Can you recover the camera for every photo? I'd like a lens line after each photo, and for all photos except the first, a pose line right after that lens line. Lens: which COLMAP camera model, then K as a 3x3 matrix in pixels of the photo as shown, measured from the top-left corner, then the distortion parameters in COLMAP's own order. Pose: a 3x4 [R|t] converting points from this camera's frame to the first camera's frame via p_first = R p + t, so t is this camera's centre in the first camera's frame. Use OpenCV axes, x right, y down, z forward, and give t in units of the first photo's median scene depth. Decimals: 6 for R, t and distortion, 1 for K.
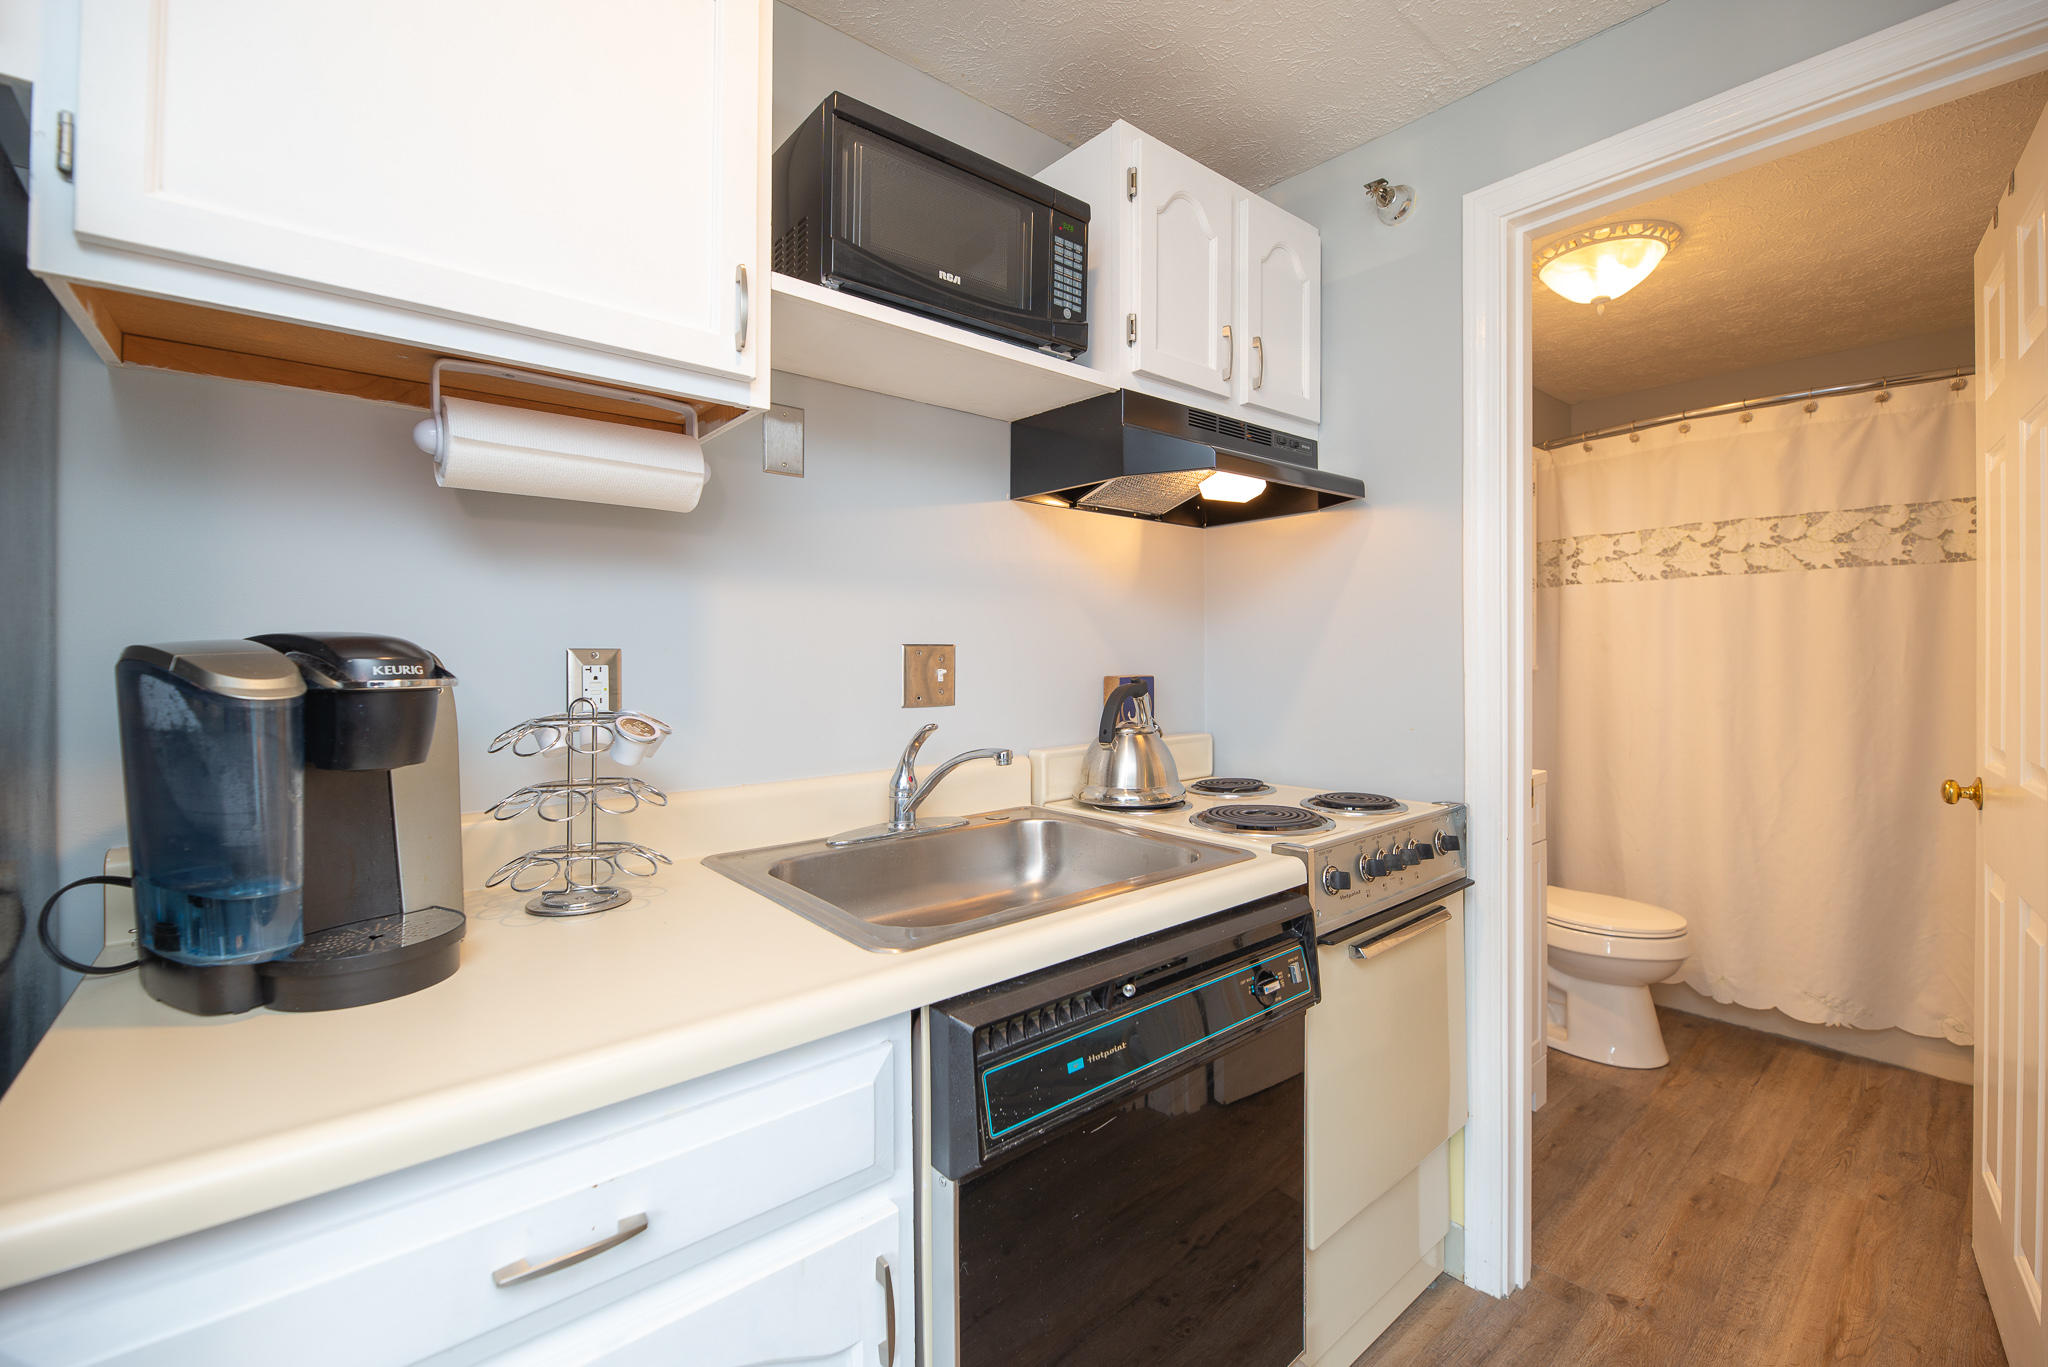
lens RADIAL K [[832.7, 0, 993.8], [0, 832.7, 651.2], [0, 0, 1]] dist [-0.007039, -0.000888]
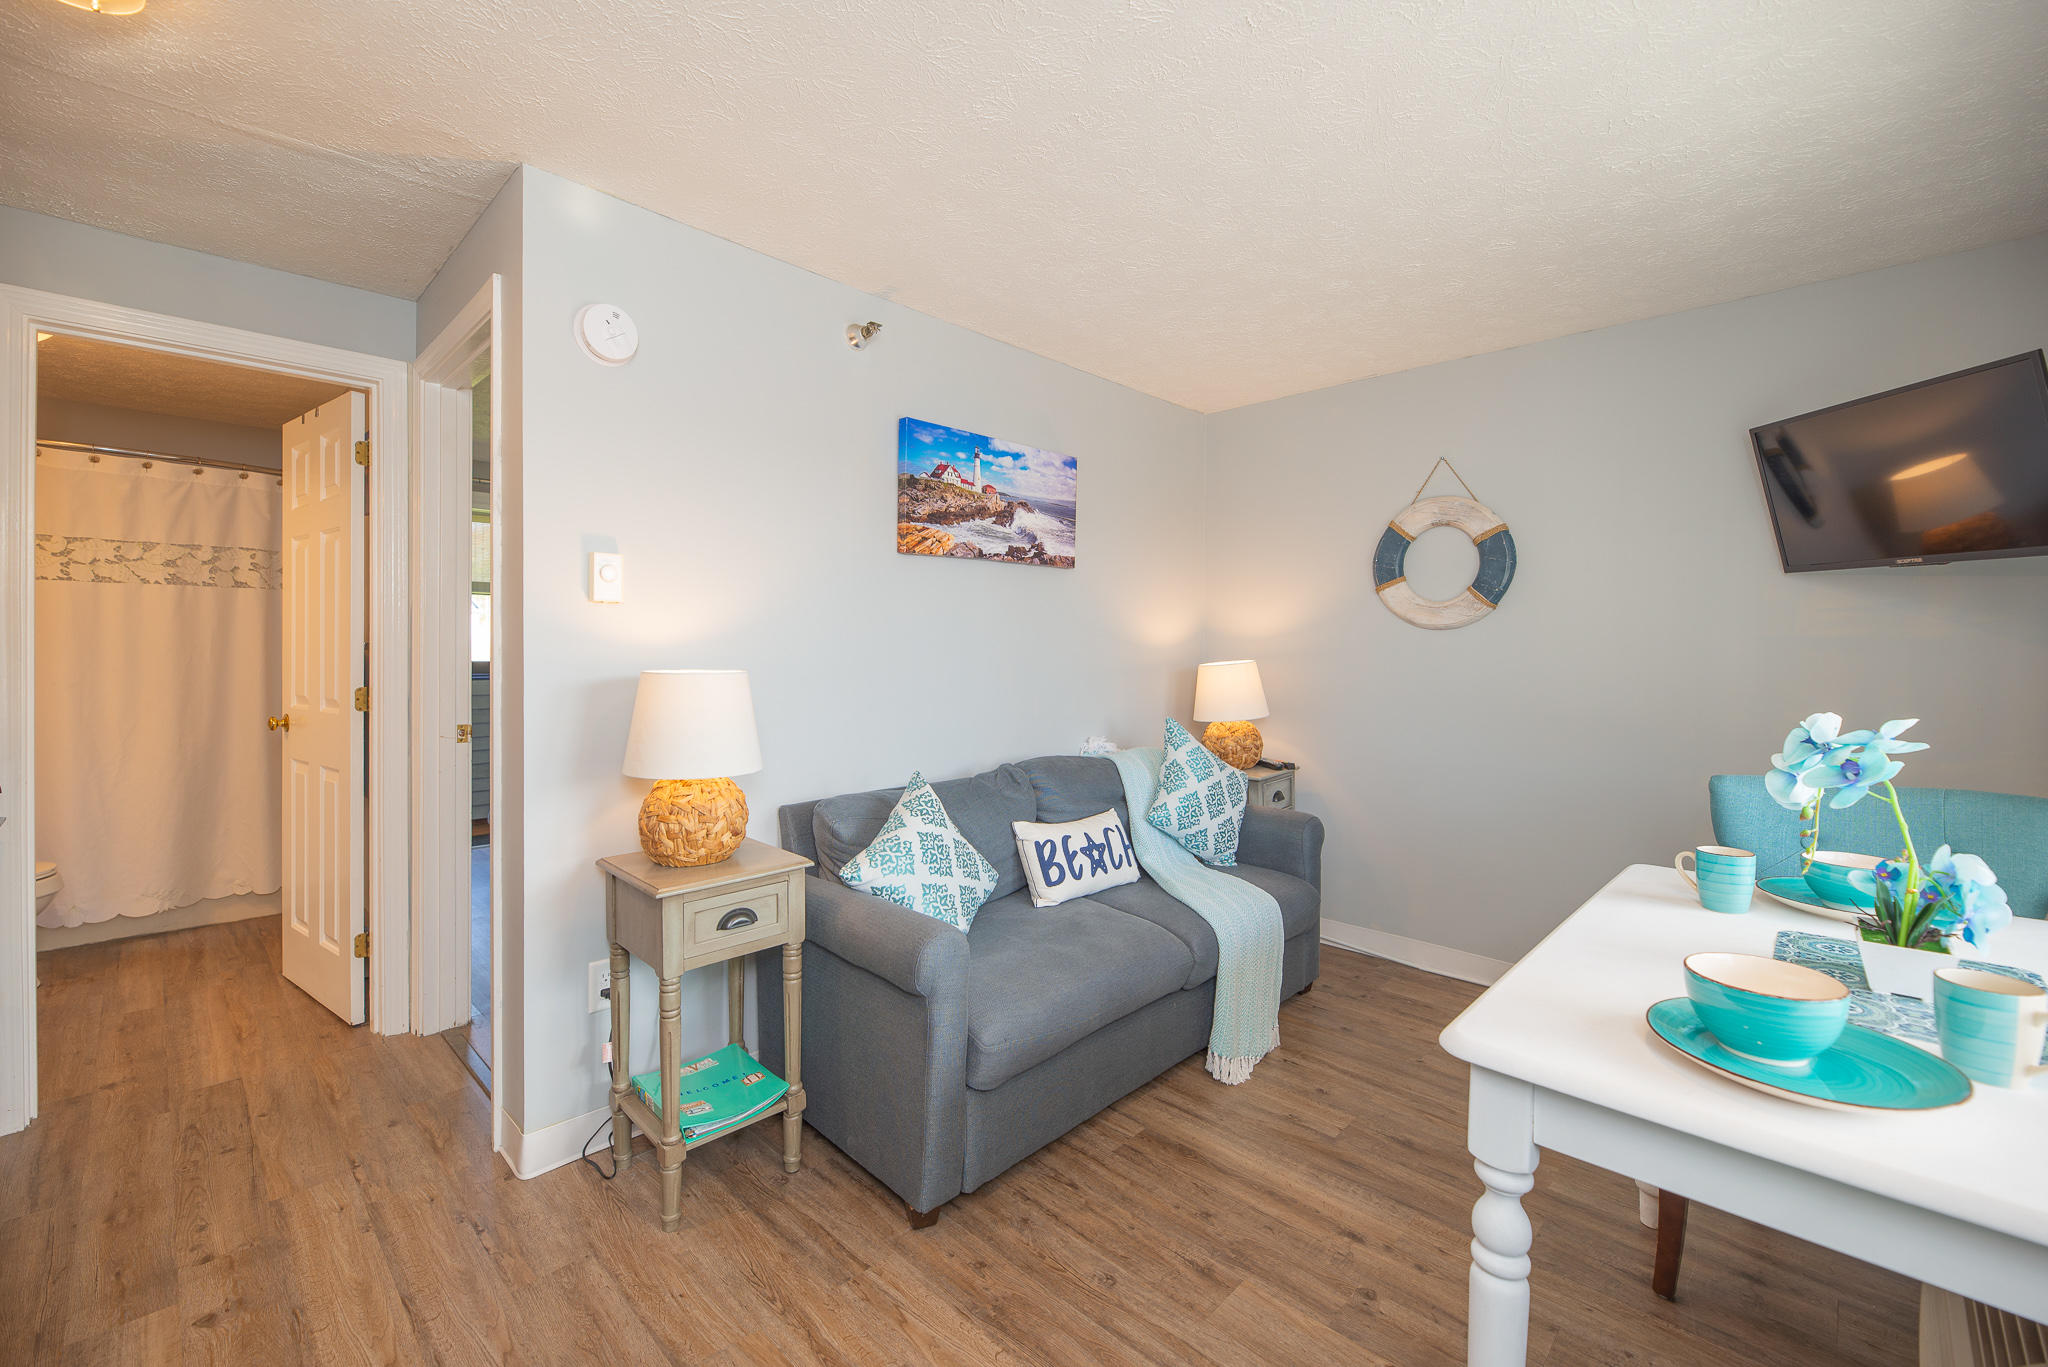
lens RADIAL K [[832.7, 0, 1054.9], [0, 832.7, 666.8], [0, 0, 1]] dist [-0.007039, -0.000888]
pose [[-0.157202, -0.018175, 0.987399, -0.608046], [-0.013842, 0.999773, 0.016199, -0.004459], [-0.987469, -0.011121, -0.157418, -0.275519]]
